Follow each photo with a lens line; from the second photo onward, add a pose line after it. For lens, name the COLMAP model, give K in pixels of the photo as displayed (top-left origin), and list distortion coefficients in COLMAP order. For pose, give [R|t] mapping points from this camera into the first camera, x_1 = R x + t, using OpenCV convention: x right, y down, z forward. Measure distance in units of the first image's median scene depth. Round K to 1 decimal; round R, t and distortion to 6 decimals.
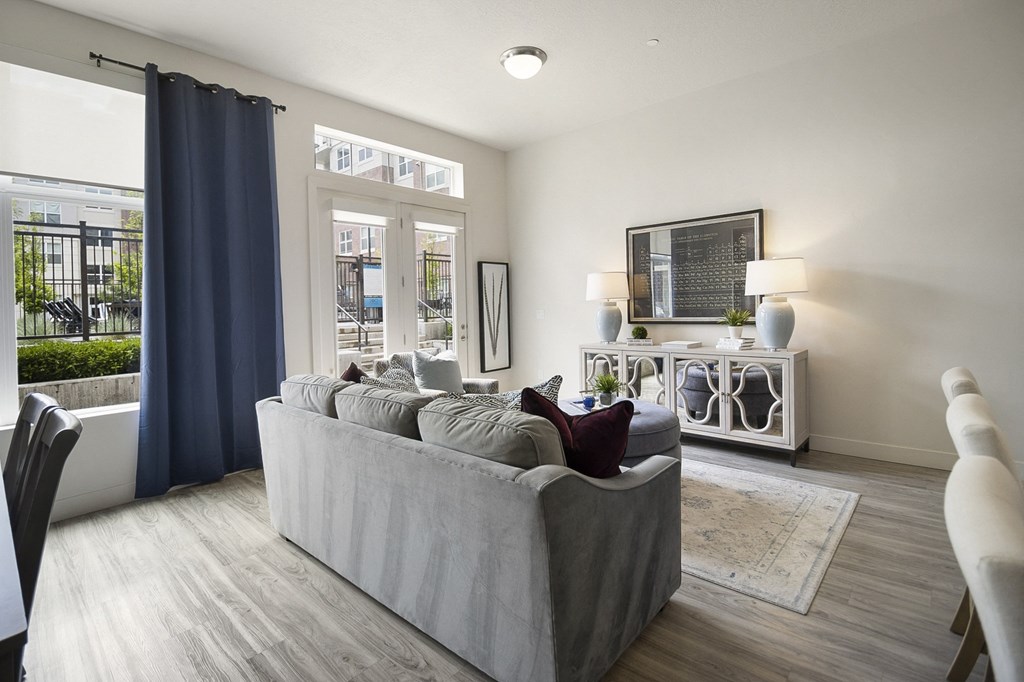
lens RADIAL K [[488.0, 0, 516.0], [0, 488.0, 323.0], [0, 0, 1]] dist [-0.003042, -0.028627]
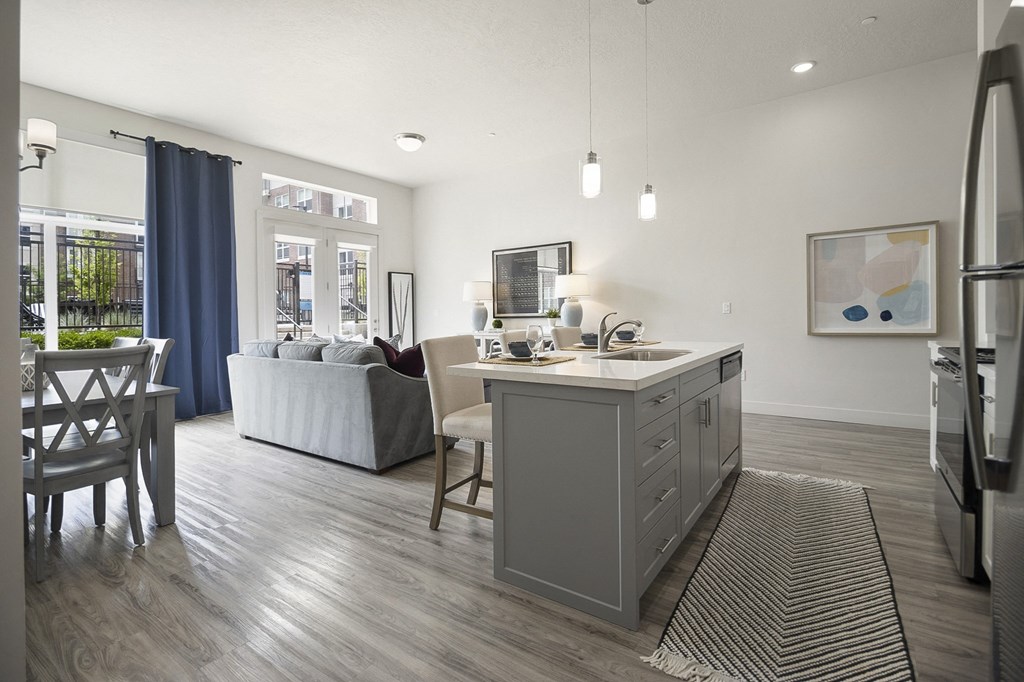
lens RADIAL K [[488.0, 0, 516.0], [0, 488.0, 323.0], [0, 0, 1]] dist [-0.003042, -0.028627]
pose [[0.993594, 0.007178, 0.112781, 0.159910], [-0.005169, 0.999823, -0.018096, 0.046783], [-0.112891, 0.017397, 0.993455, -0.473832]]
